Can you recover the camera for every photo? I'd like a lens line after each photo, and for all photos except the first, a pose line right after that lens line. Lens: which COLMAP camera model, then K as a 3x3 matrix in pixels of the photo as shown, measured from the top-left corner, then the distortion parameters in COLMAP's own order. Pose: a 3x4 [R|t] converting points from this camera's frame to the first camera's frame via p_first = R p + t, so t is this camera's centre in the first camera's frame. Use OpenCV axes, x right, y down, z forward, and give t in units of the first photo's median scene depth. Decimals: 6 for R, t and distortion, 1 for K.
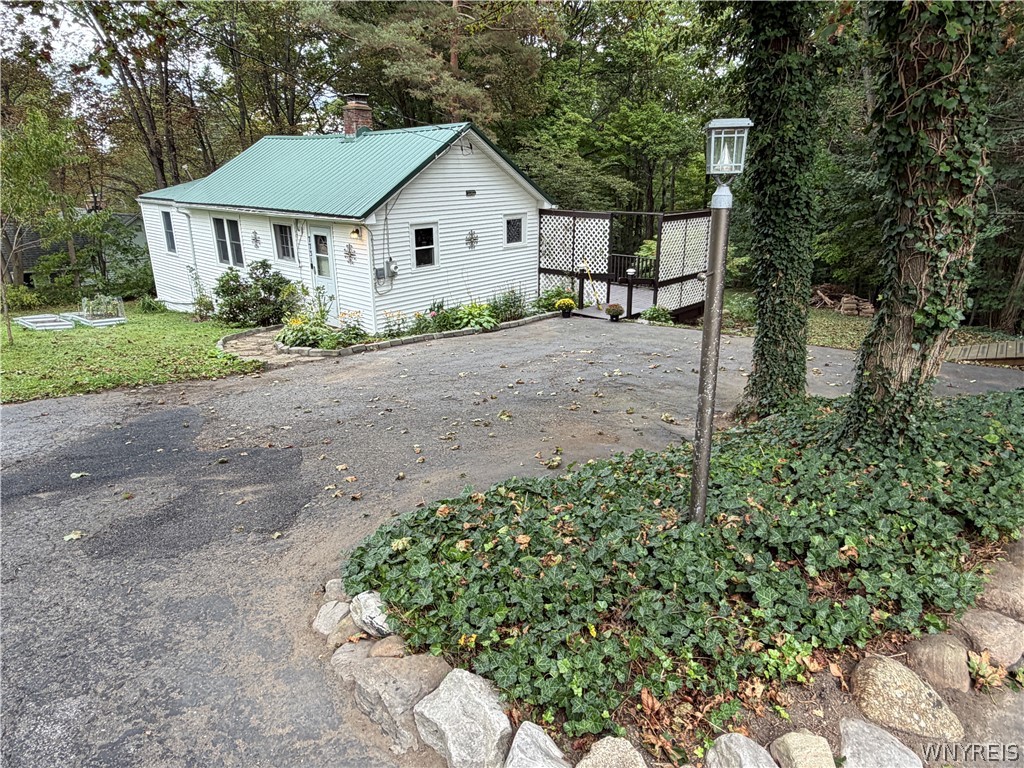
lens RADIAL K [[652.7, 0, 516.6], [0, 652.7, 384.5], [0, 0, 1]] dist [-0.008339, 0.002372]
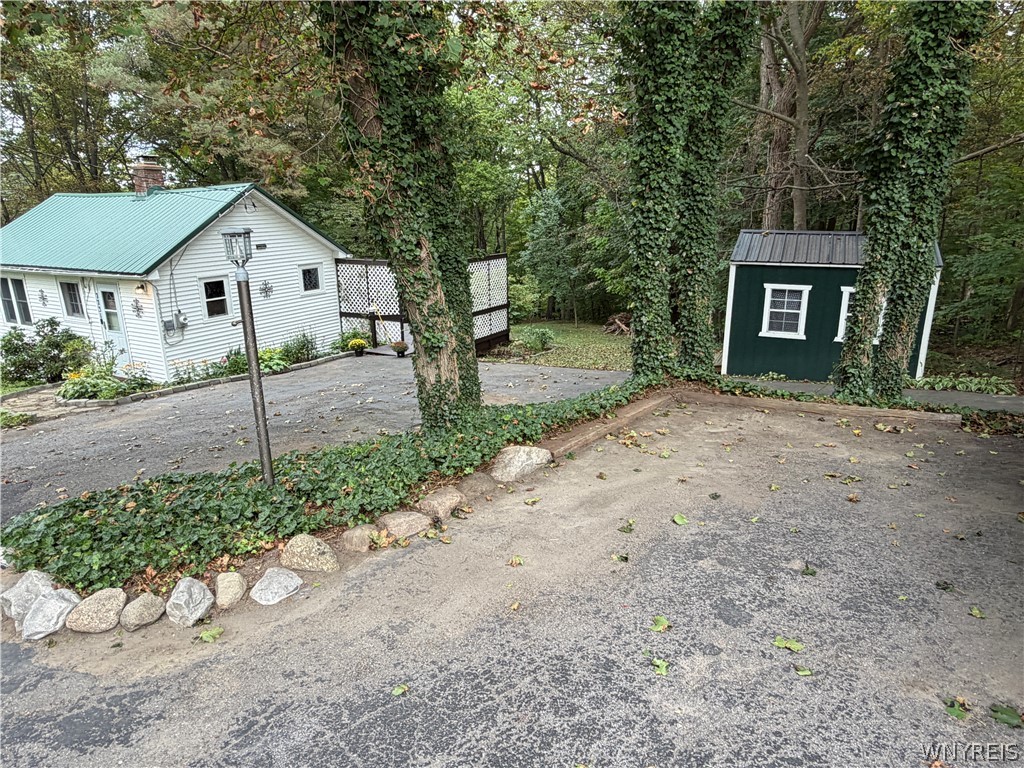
lens RADIAL K [[652.7, 0, 516.6], [0, 652.7, 384.5], [0, 0, 1]] dist [-0.008339, 0.002372]
pose [[0.977425, -0.069199, 0.199628, 0.117336], [0.080713, 0.995476, -0.050120, 0.021858], [-0.195256, 0.065101, 0.978589, -0.126843]]
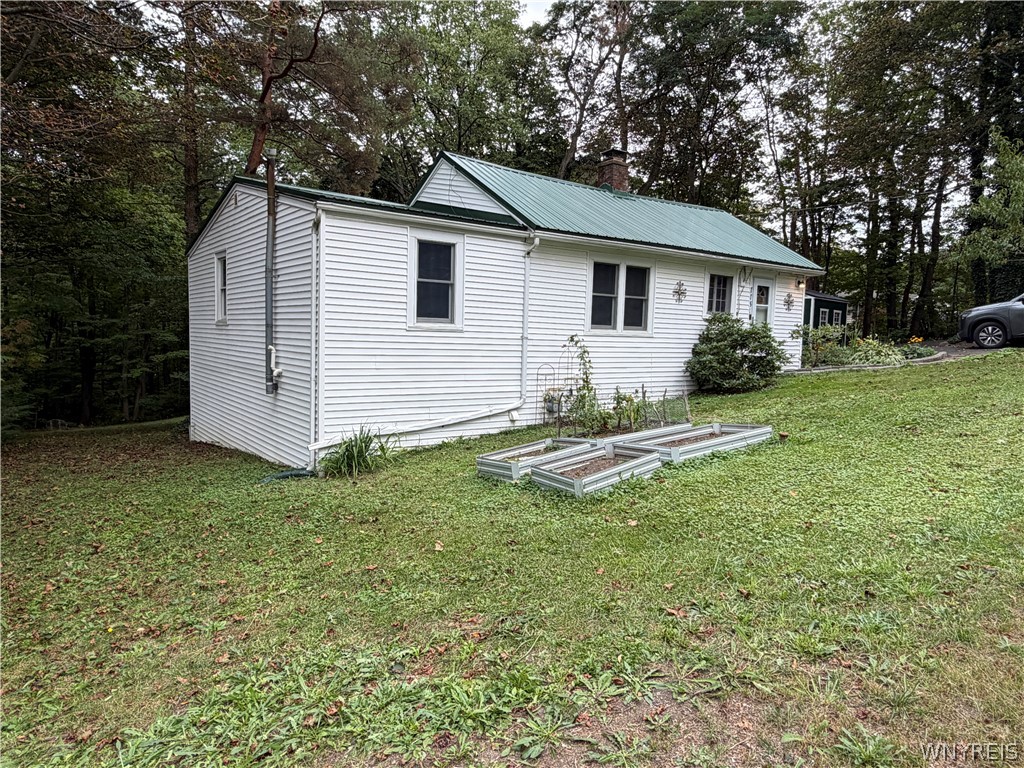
lens RADIAL K [[652.7, 0, 516.6], [0, 652.7, 384.5], [0, 0, 1]] dist [-0.008339, 0.002372]
pose [[0.185894, -0.069470, 0.980111, -1.422009], [0.294466, 0.955588, 0.011881, -0.209309], [-0.937408, 0.286401, 0.198094, 1.220344]]
